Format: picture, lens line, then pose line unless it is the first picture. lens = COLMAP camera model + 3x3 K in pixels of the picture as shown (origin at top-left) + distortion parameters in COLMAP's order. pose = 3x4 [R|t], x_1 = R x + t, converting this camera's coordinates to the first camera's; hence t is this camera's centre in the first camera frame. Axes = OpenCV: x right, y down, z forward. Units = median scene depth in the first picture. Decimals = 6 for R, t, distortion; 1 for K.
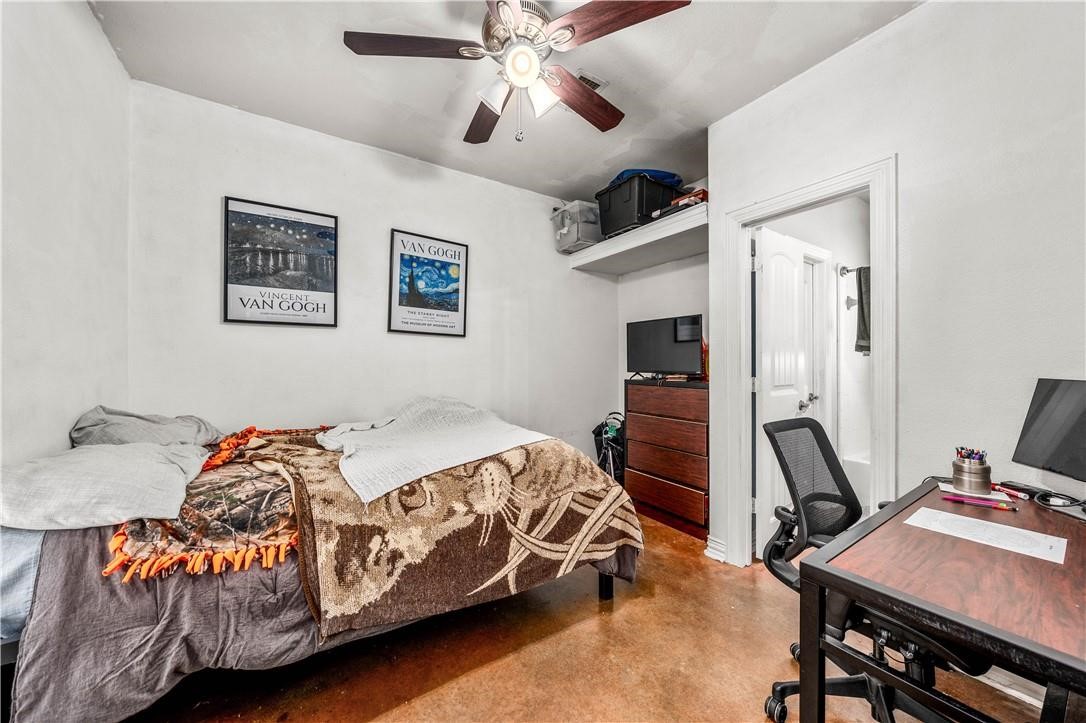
lens RADIAL K [[372.5, 0, 541.4], [0, 372.5, 364.6], [0, 0, 1]] dist [-0.002295, 0.000368]
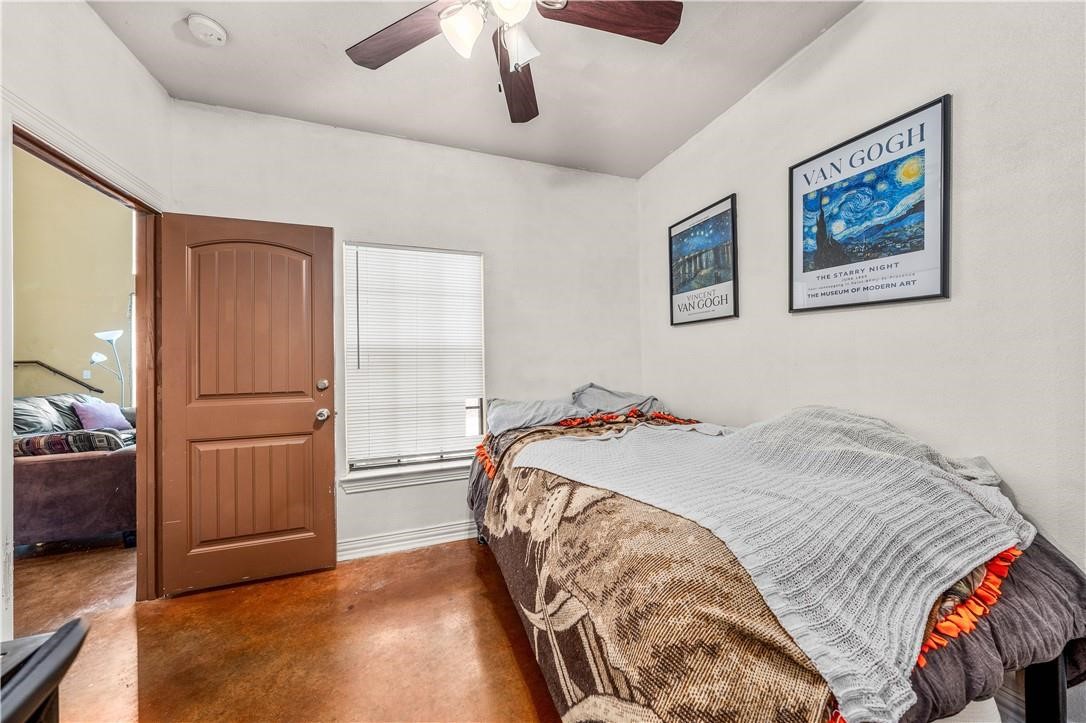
lens RADIAL K [[372.5, 0, 544.1], [0, 372.5, 357.8], [0, 0, 1]] dist [-0.002295, 0.000368]
pose [[-0.218909, -0.000059, -0.975745, 0.399678], [0.012309, 0.999920, -0.002822, -0.006002], [0.975668, -0.012629, -0.218891, 0.702046]]
